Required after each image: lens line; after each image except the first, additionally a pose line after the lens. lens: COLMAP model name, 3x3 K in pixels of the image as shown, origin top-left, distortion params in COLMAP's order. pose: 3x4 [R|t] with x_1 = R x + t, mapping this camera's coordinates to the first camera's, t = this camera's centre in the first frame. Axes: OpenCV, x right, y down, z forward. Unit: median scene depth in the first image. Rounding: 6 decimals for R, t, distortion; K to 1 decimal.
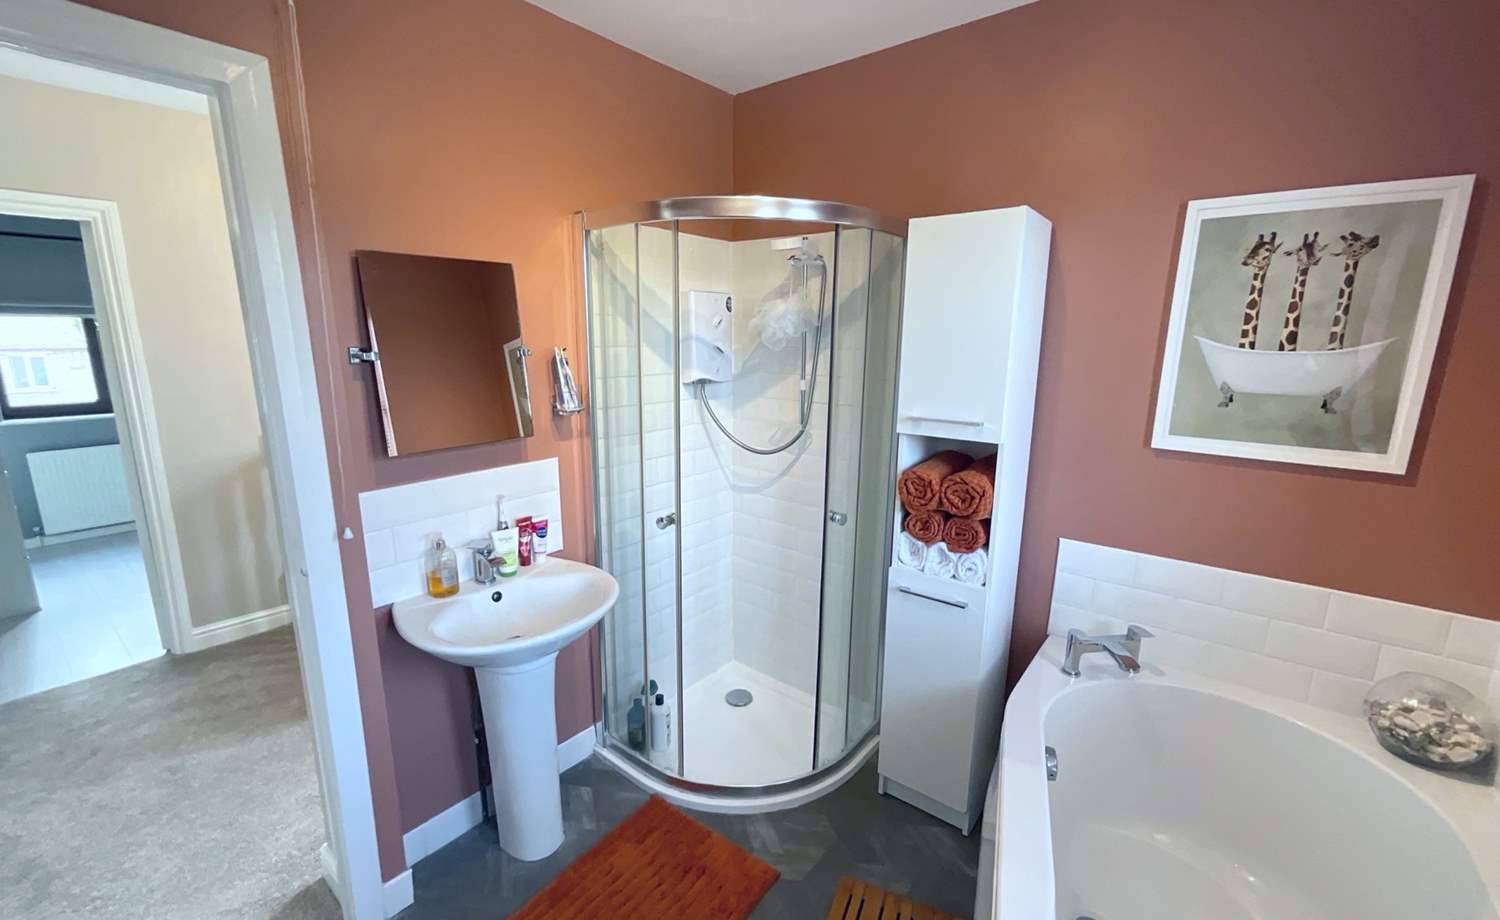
lens RADIAL K [[610.2, 0, 749.2], [0, 610.2, 464.7], [0, 0, 1]] dist [-0.000287, 0.000320]
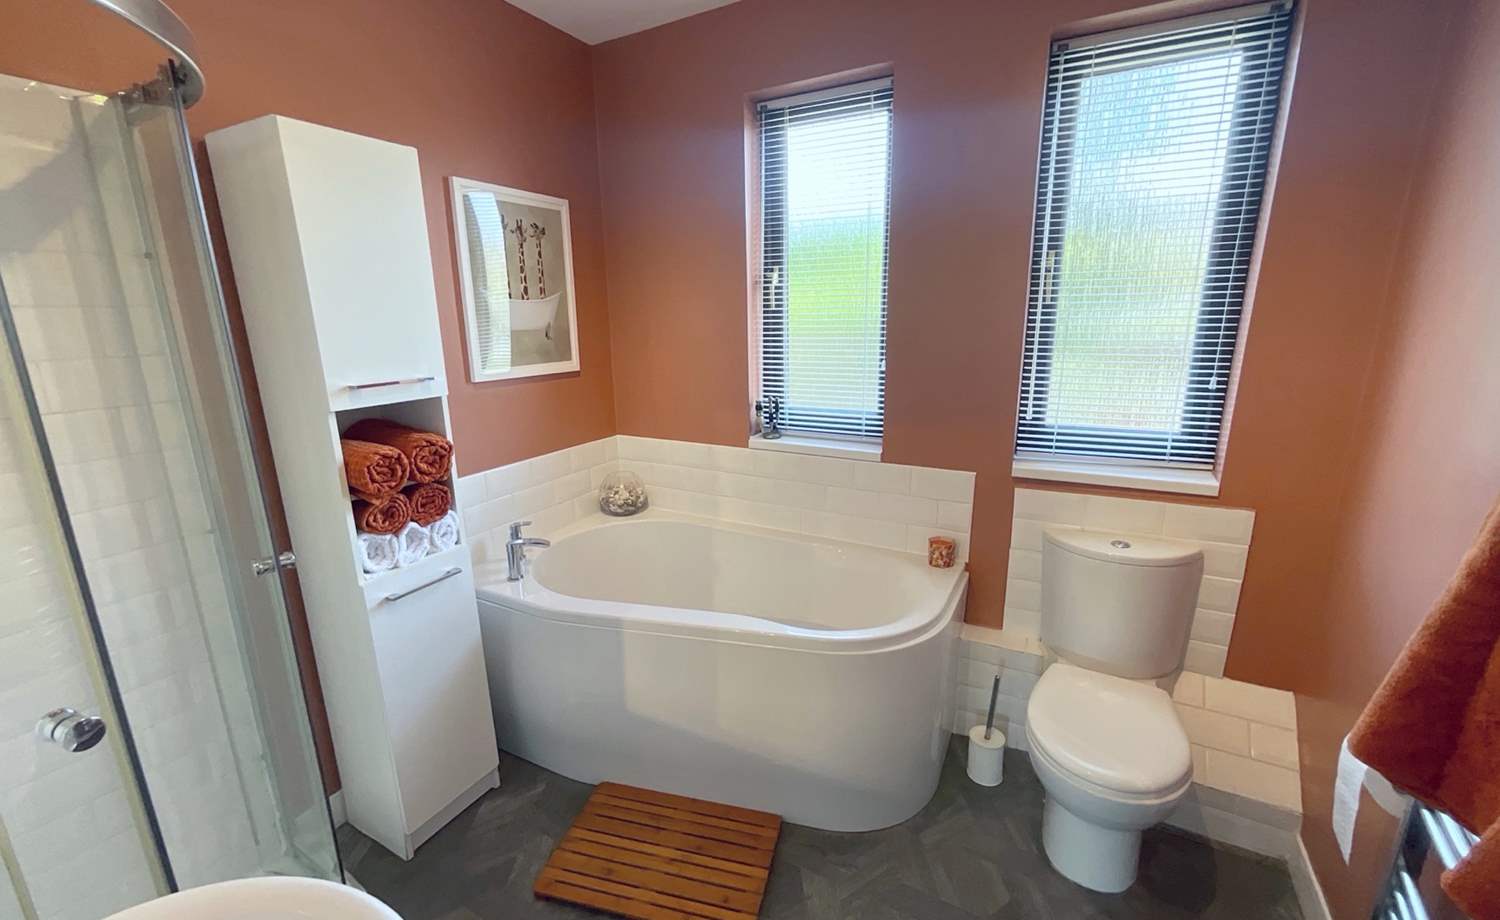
lens RADIAL K [[610.2, 0, 752.0], [0, 610.2, 455.5], [0, 0, 1]] dist [-0.000287, 0.000320]
pose [[-0.159448, -0.240901, 0.957362, -0.695620], [0.213333, 0.938447, 0.271672, -0.116318], [-0.963880, 0.247555, -0.098241, 0.705473]]
